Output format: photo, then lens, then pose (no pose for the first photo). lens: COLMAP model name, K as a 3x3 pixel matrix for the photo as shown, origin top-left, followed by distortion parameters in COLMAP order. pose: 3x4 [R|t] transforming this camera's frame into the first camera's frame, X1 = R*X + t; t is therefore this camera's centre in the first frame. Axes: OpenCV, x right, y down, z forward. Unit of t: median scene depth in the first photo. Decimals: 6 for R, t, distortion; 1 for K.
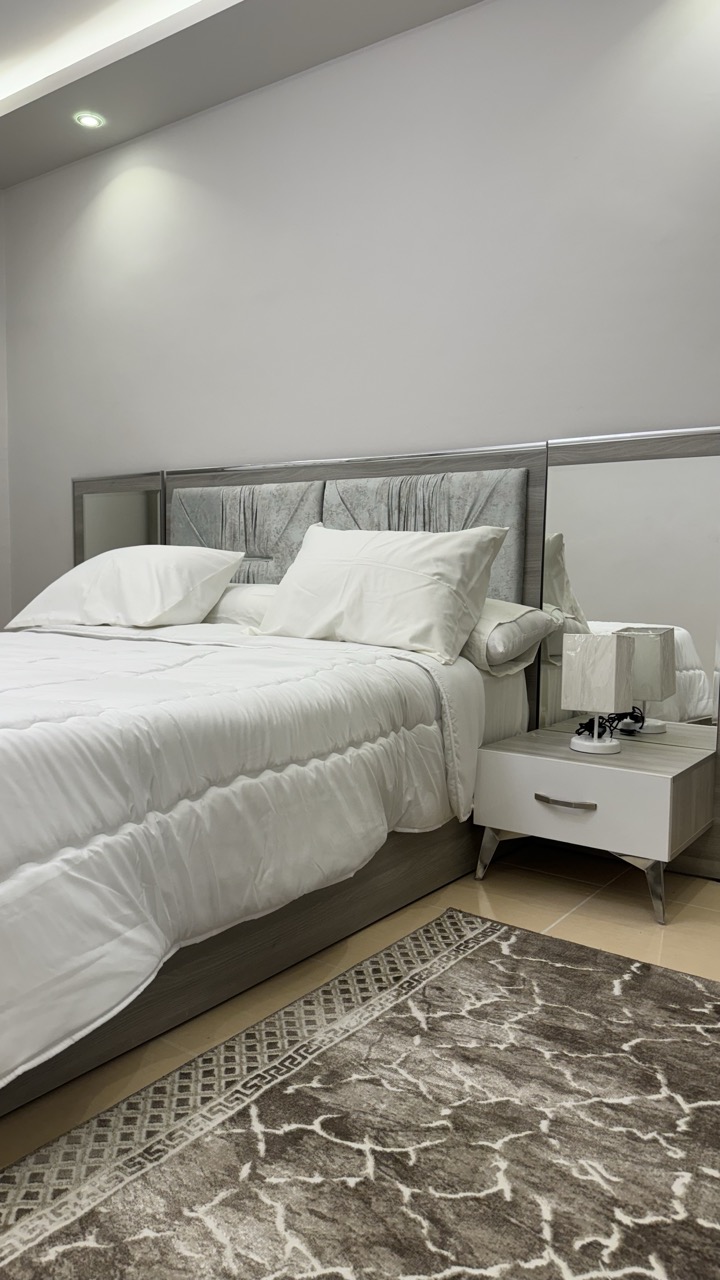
lens RADIAL K [[910.7, 0, 351.3], [0, 910.7, 610.2], [0, 0, 1]] dist [0.047532, -0.064262]
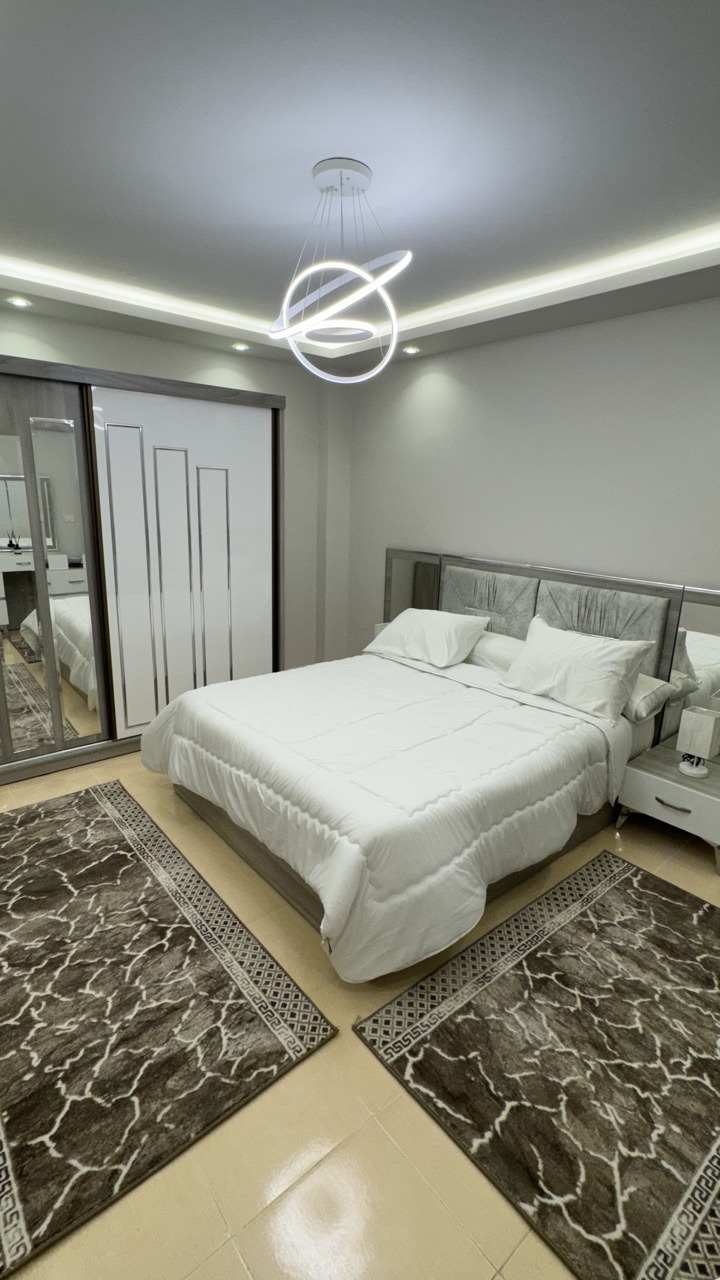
lens RADIAL K [[584.8, 0, 362.6], [0, 584.8, 639.1], [0, 0, 1]] dist [0.011998, -0.001004]
pose [[0.969412, 0.062643, -0.237312, -0.146402], [-0.017065, 0.981744, 0.189439, -0.408220], [0.244846, -0.179594, 0.952783, -0.296842]]
